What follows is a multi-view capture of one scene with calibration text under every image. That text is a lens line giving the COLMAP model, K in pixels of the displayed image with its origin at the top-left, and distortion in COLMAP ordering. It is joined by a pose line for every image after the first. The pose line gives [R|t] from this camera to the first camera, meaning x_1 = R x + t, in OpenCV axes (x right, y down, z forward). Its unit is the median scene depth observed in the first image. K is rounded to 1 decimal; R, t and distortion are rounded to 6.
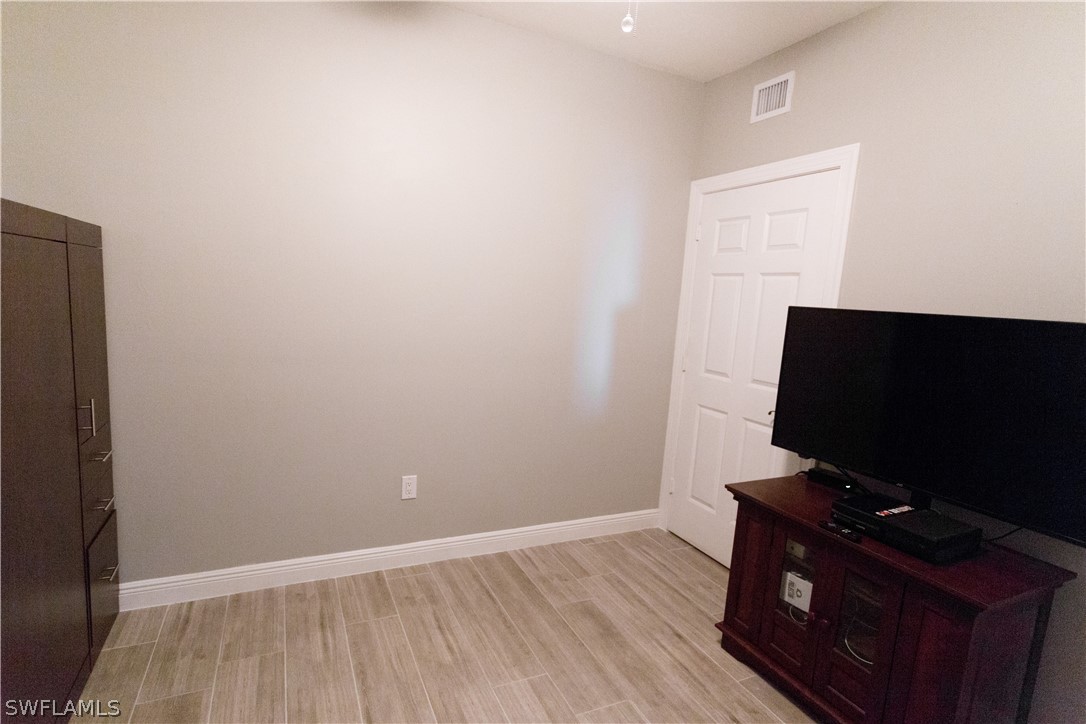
lens RADIAL K [[510.8, 0, 545.4], [0, 510.8, 356.4], [0, 0, 1]] dist [0.003932, -0.000287]
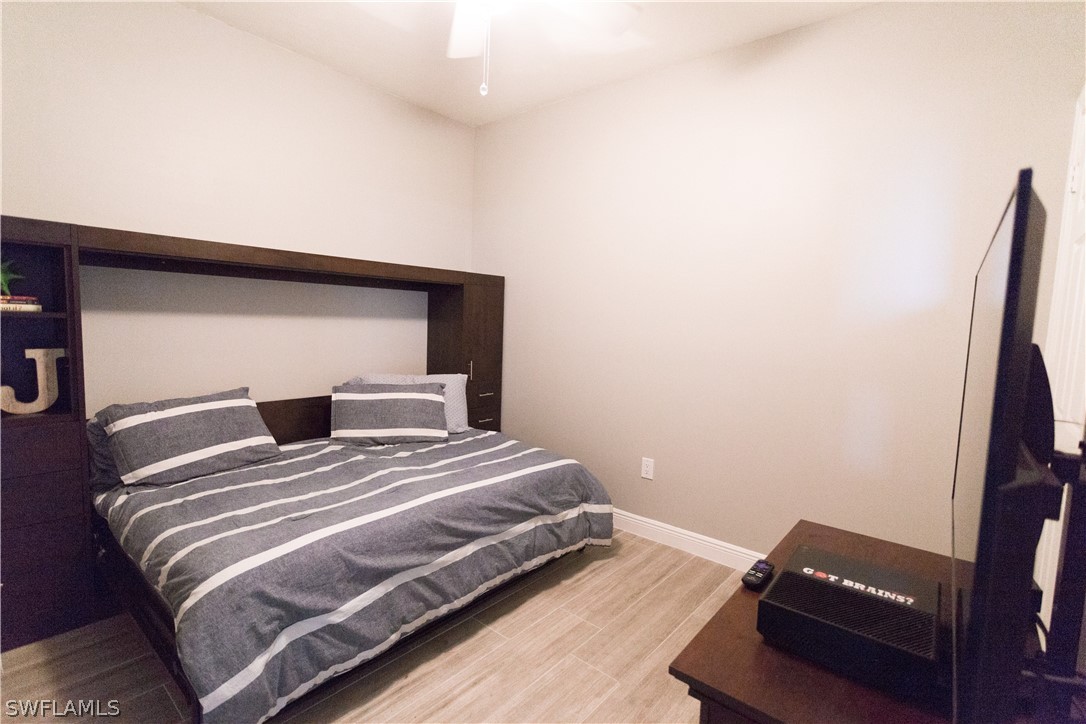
lens RADIAL K [[510.8, 0, 543.9], [0, 510.8, 363.4], [0, 0, 1]] dist [0.003932, -0.000287]
pose [[0.432205, 0.029491, -0.901293, 0.676181], [-0.104142, 0.994410, -0.017402, 0.064839], [0.895742, 0.101384, 0.432861, 0.265982]]
